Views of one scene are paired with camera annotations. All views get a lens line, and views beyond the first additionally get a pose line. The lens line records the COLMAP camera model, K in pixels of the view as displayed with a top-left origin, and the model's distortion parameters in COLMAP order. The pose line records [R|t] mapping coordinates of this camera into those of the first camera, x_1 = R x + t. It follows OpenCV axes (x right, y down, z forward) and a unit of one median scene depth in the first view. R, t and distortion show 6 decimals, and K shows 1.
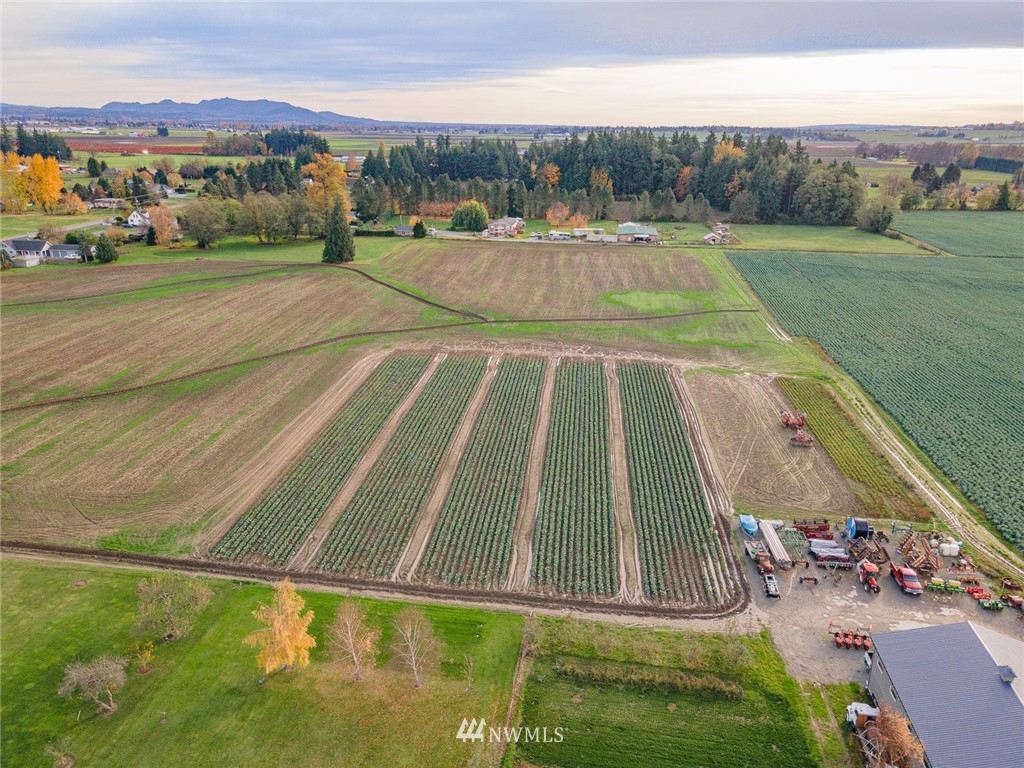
lens RADIAL K [[741.2, 0, 509.2], [0, 741.2, 387.5], [0, 0, 1]] dist [0.036122, 0.006184]
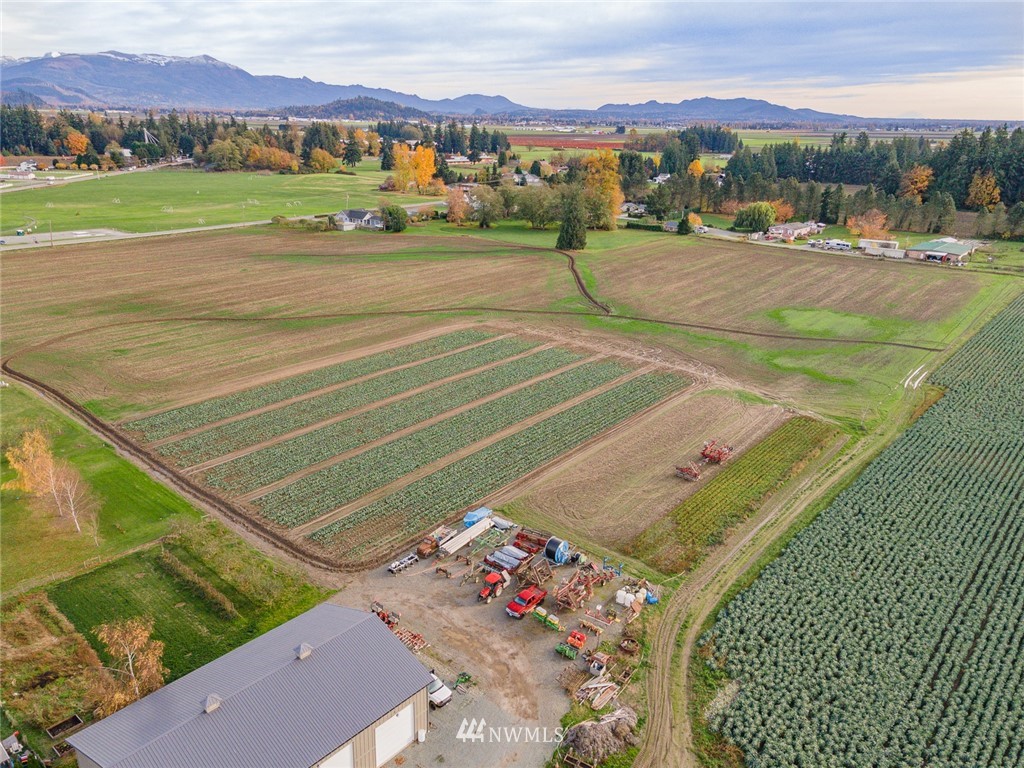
lens RADIAL K [[737.7, 0, 508.2], [0, 737.7, 399.5], [0, 0, 1]] dist [0.030632, 0.001634]
pose [[0.843374, 0.195418, -0.500531, 0.454377], [-0.186345, 0.980082, 0.068661, -0.025128], [0.503979, 0.035365, 0.862991, 0.092677]]
